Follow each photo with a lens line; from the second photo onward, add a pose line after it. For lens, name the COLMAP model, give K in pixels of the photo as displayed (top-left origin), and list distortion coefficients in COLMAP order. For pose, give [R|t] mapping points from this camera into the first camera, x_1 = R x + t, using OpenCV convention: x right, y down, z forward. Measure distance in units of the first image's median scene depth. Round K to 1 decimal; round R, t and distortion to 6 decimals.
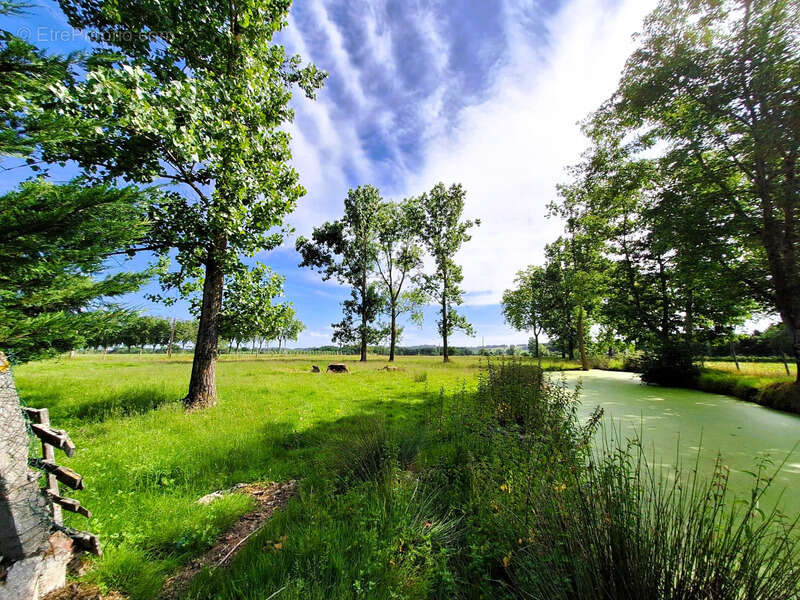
lens RADIAL K [[316.7, 0, 404.4], [0, 316.7, 298.6], [0, 0, 1]] dist [0.001723, 0.001133]
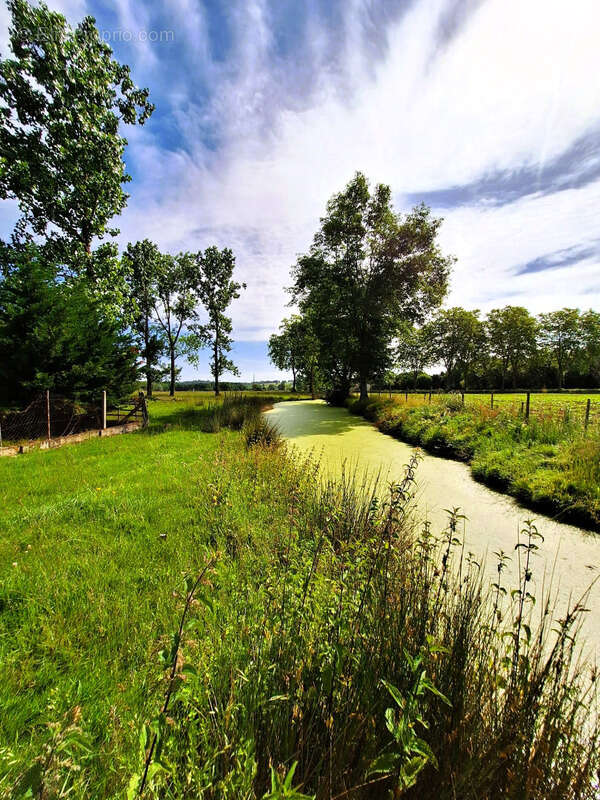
lens RADIAL K [[316.7, 0, 306.2], [0, 316.7, 397.9], [0, 0, 1]] dist [0.001723, 0.001133]
pose [[0.923170, -0.013367, 0.384160, -0.029777], [-0.063740, 0.980236, 0.187281, -0.054301], [-0.379071, -0.197378, 0.904072, -0.303102]]
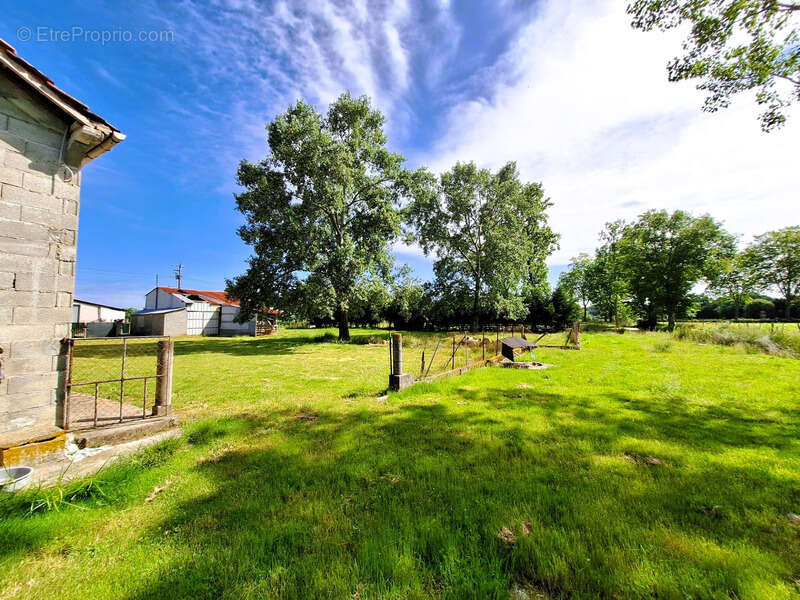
lens RADIAL K [[316.7, 0, 396.5], [0, 316.7, 299.1], [0, 0, 1]] dist [0.001723, 0.001133]
pose [[0.992279, -0.019214, -0.122528, -0.478943], [0.032814, 0.993393, 0.109968, -0.187247], [0.119605, -0.113140, 0.986354, -0.959947]]
